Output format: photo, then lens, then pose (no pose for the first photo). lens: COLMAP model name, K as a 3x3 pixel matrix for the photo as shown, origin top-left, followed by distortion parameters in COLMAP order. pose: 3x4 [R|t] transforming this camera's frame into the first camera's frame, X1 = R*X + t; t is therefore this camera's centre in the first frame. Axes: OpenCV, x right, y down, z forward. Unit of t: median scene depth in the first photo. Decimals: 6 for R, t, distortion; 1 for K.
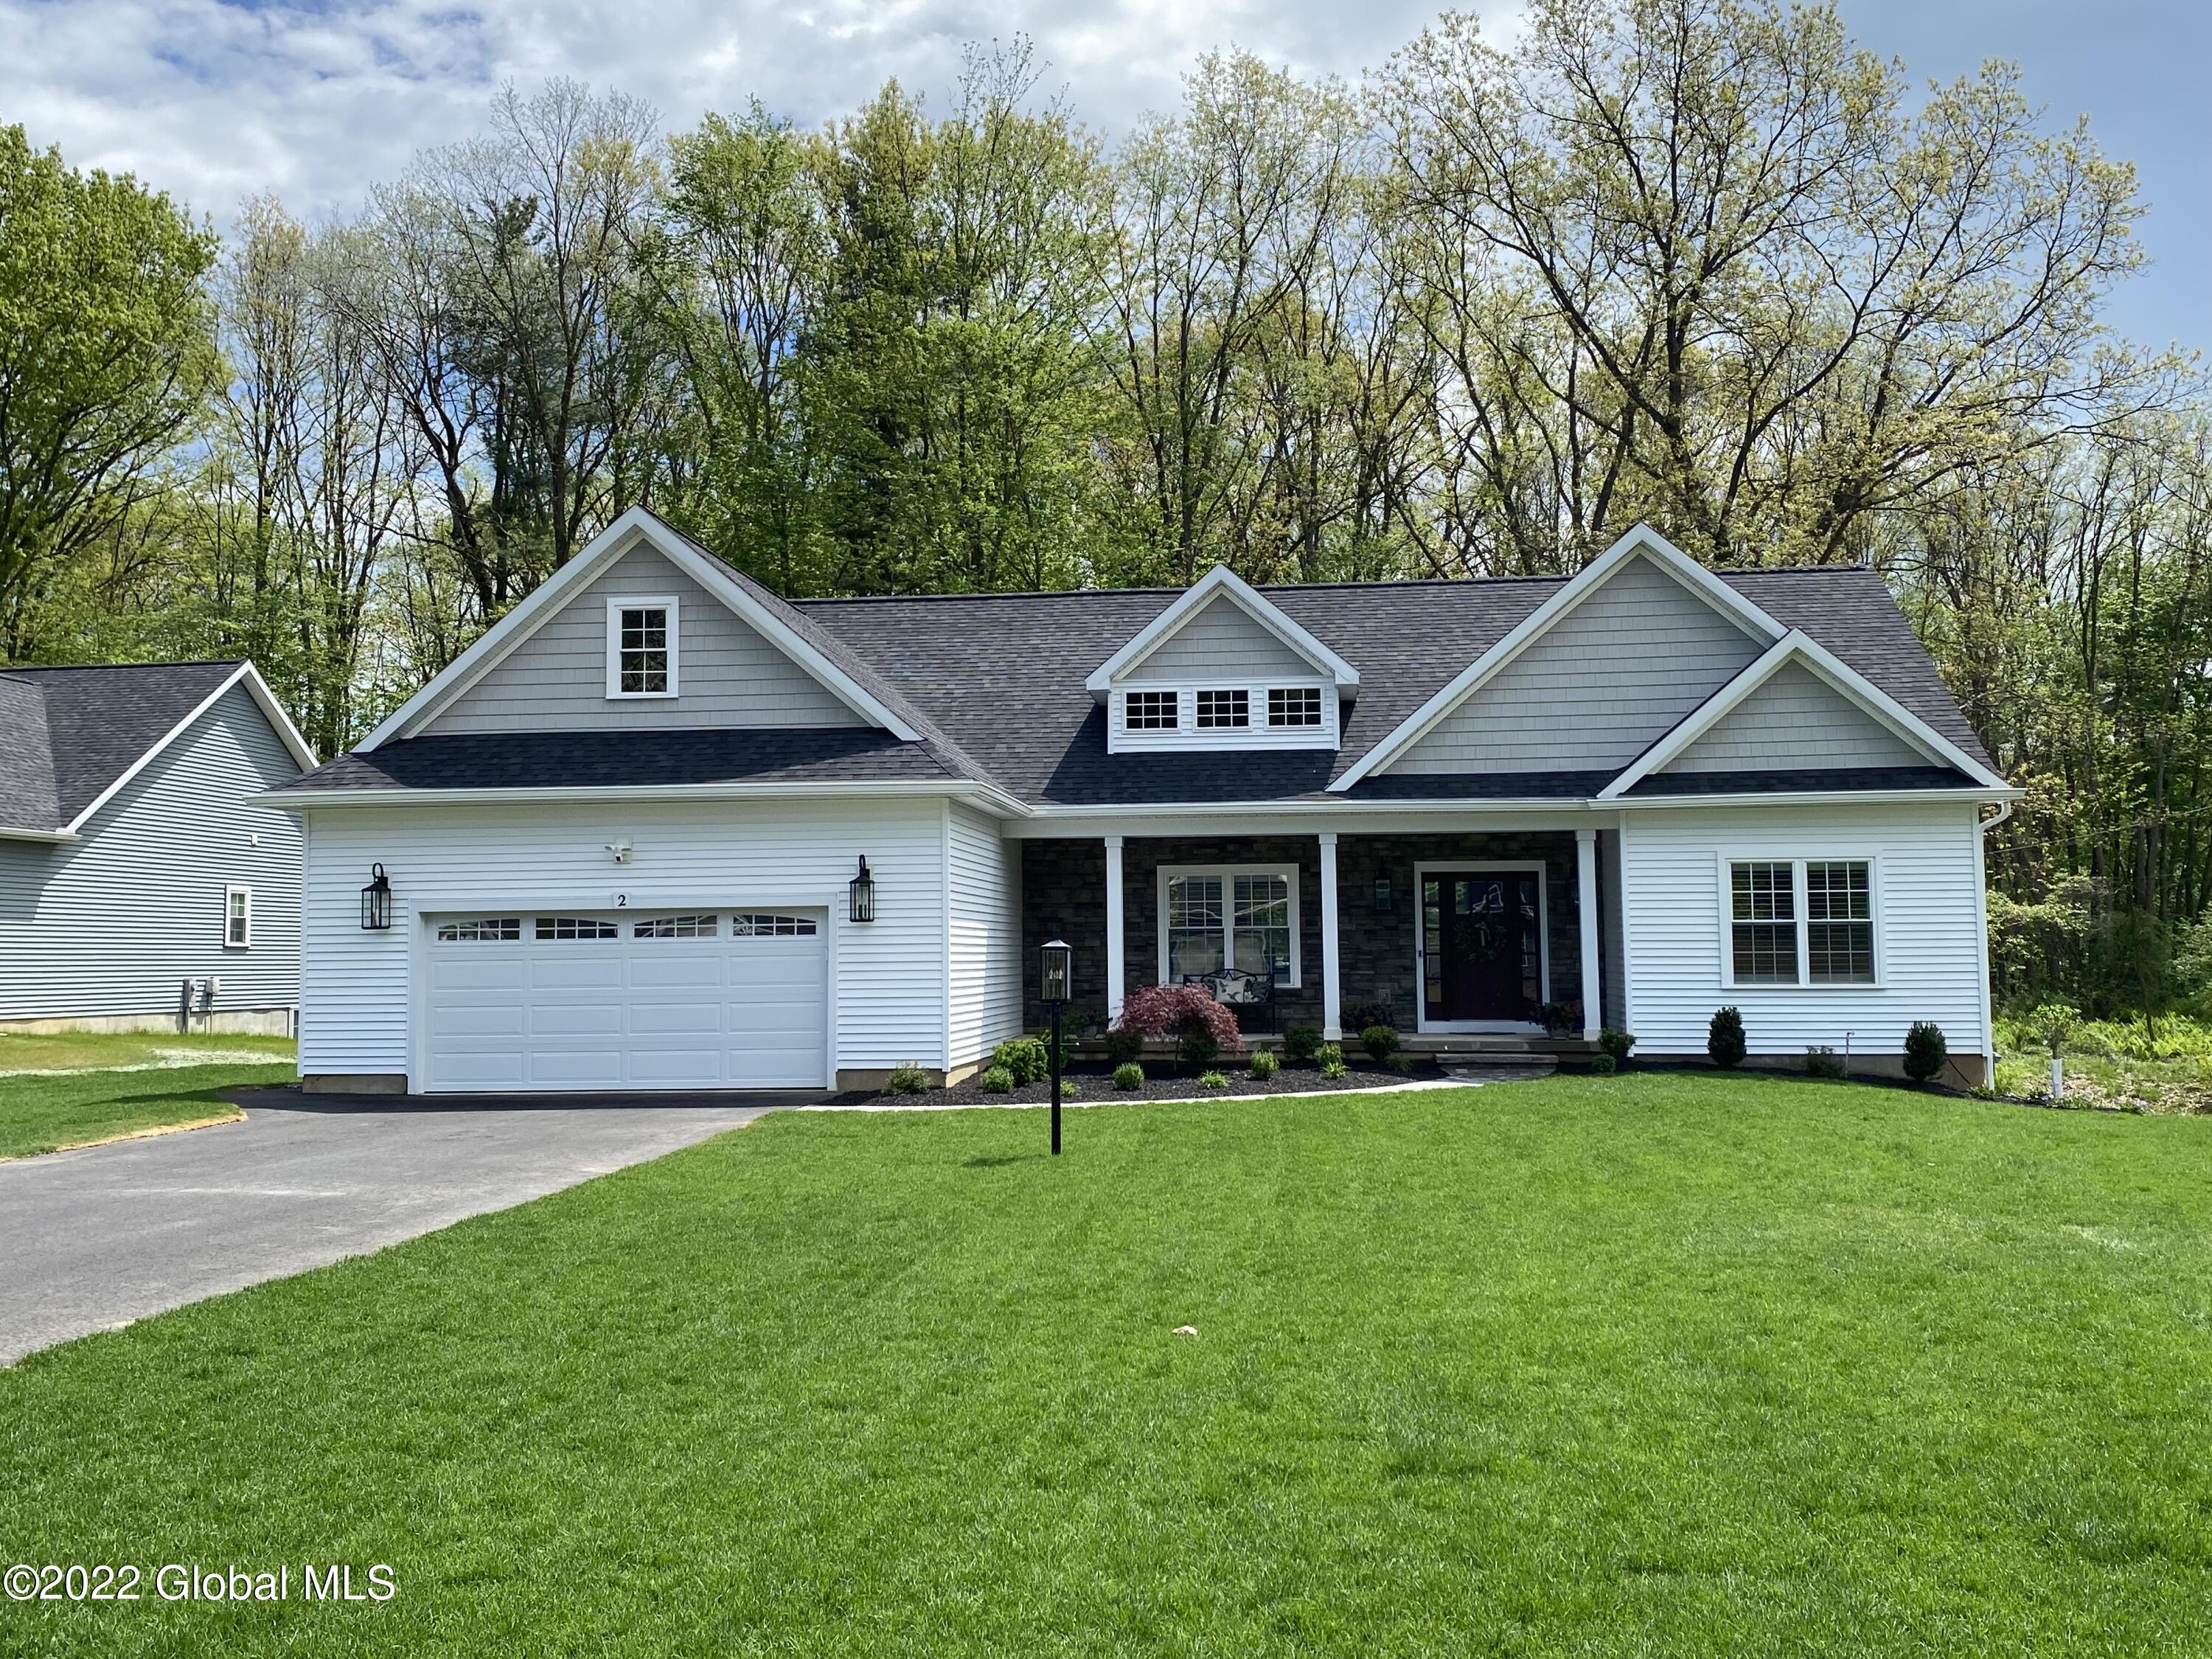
lens RADIAL K [[2084.7, 0, 1096.7], [0, 2084.7, 822.5], [0, 0, 1]] dist [0.136599, -0.222846]
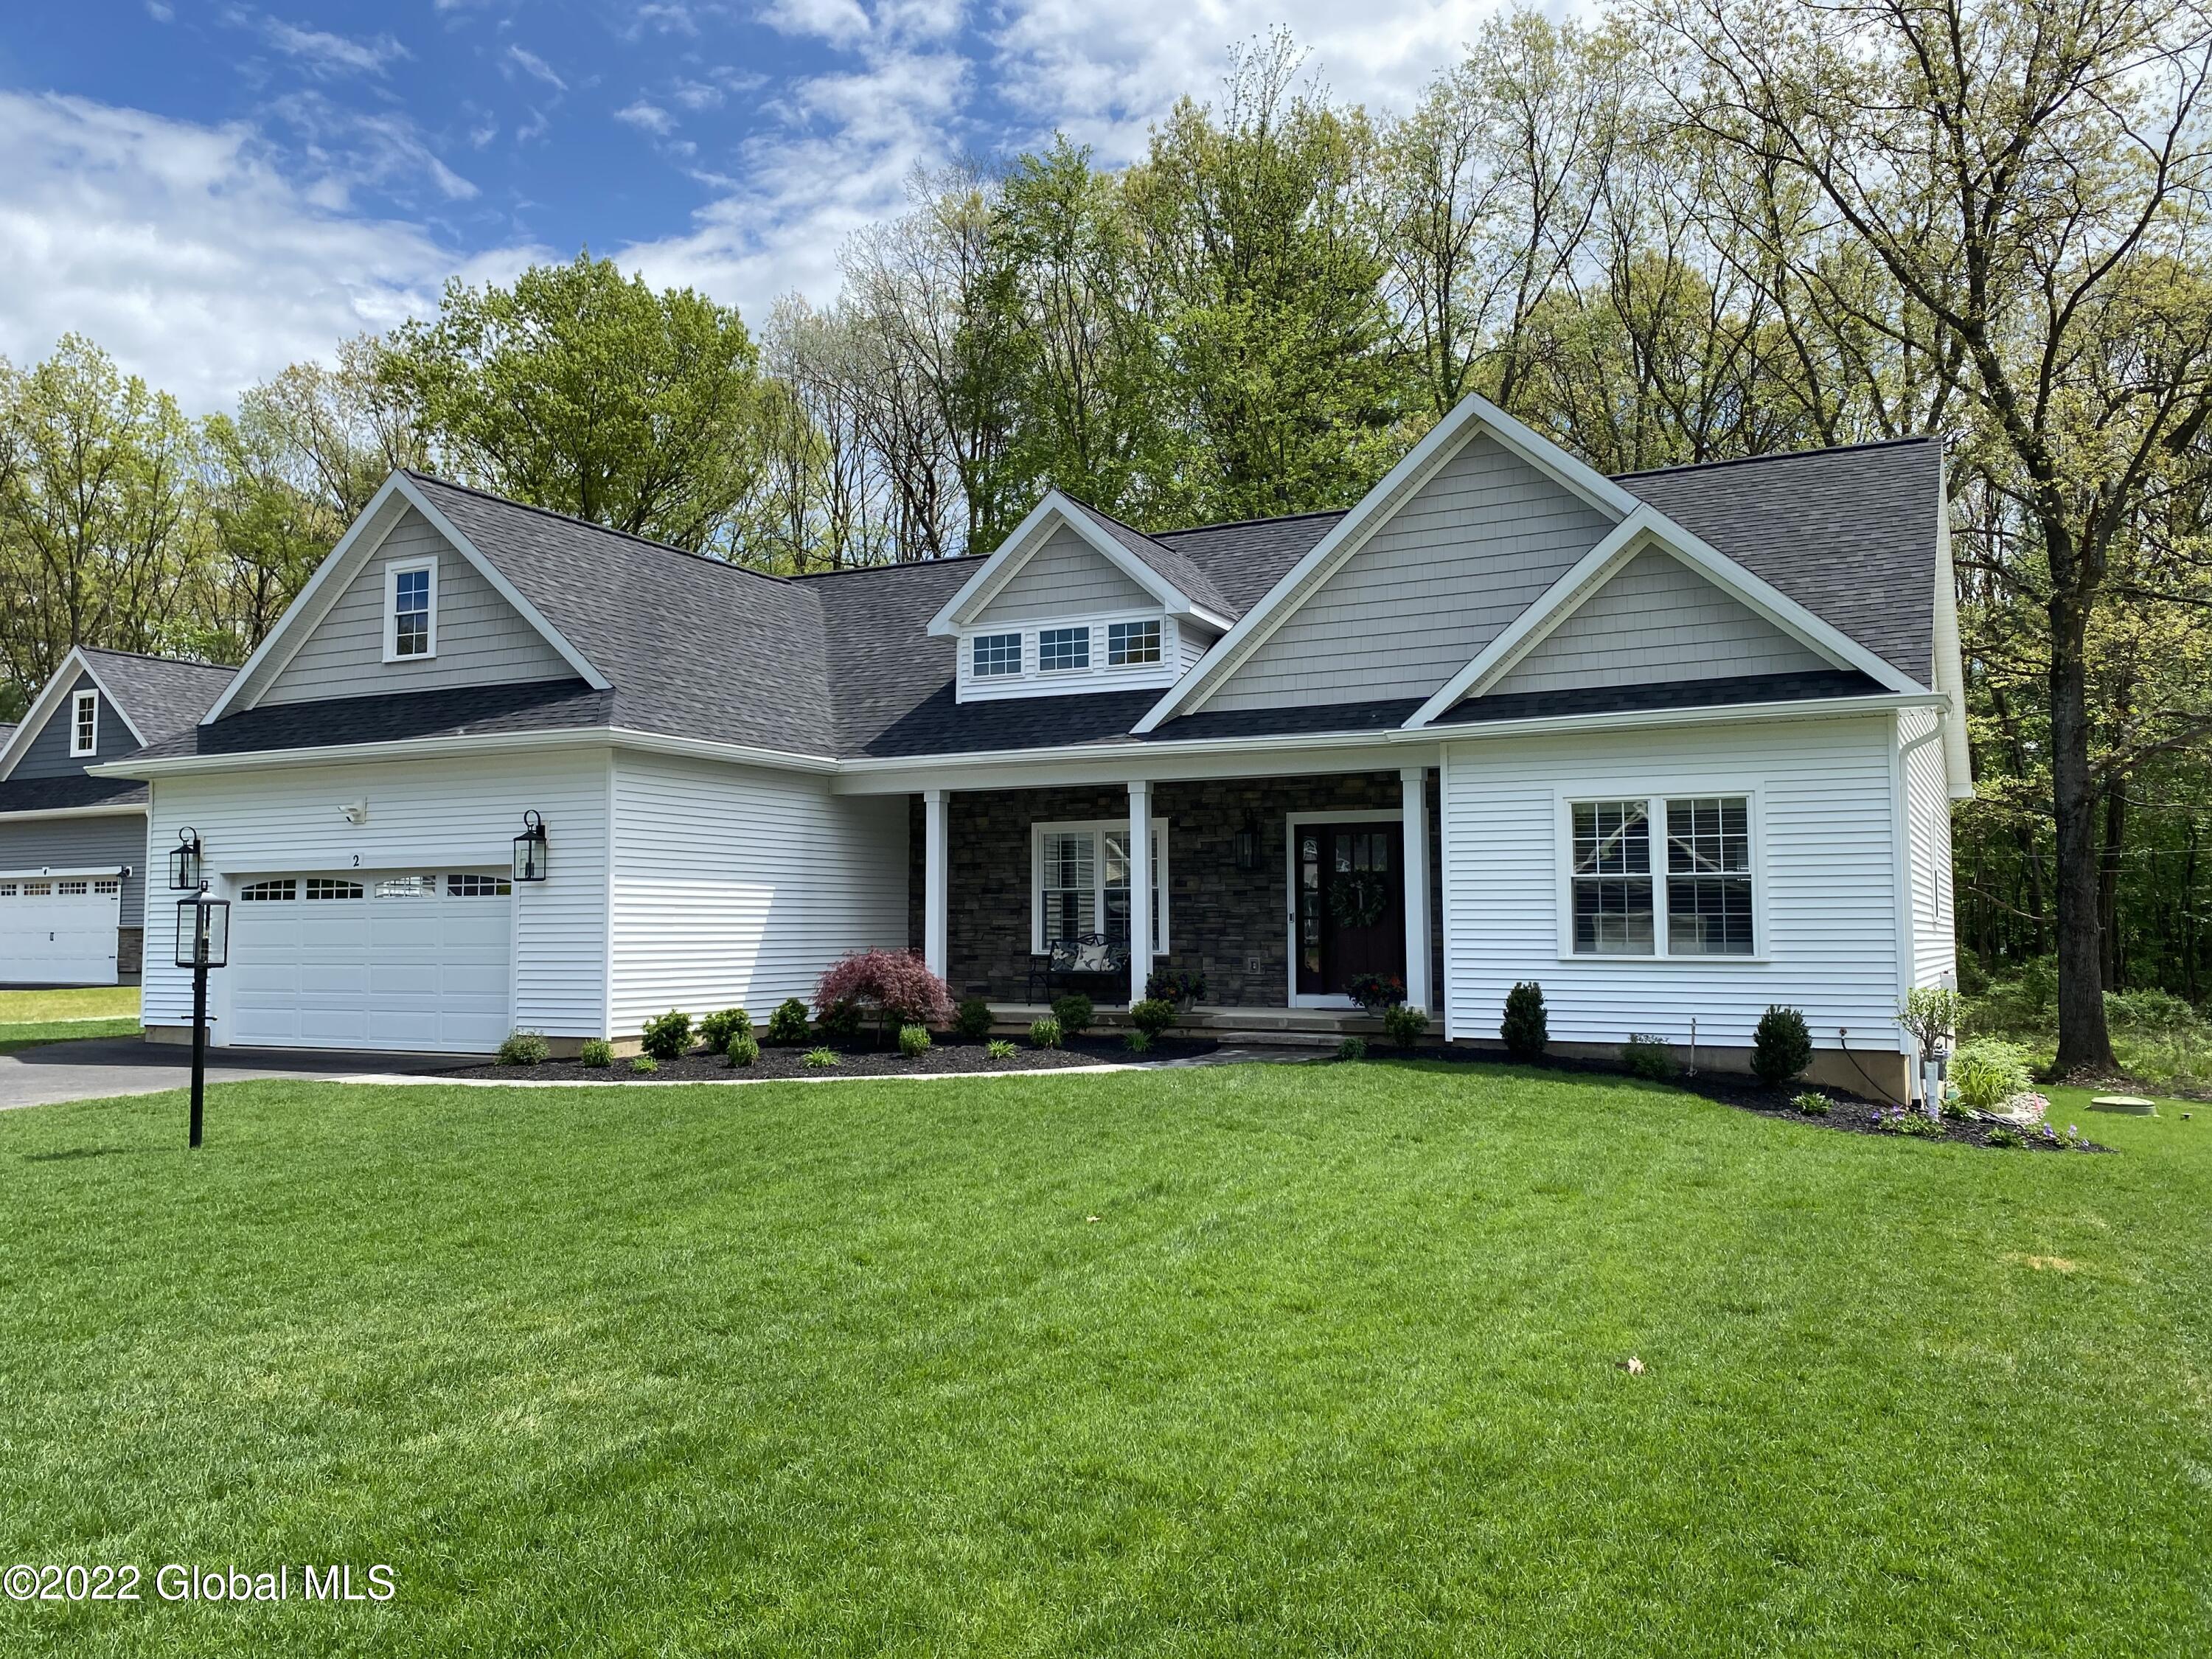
lens RADIAL K [[1781.8, 0, 1097.0], [0, 1781.8, 828.4], [0, 0, 1]] dist [0.131728, -0.213089]
pose [[0.930703, -0.015957, -0.365428, 0.374158], [0.018648, 0.999819, 0.003835, 0.022288], [0.365300, -0.010384, 0.930832, 0.290114]]
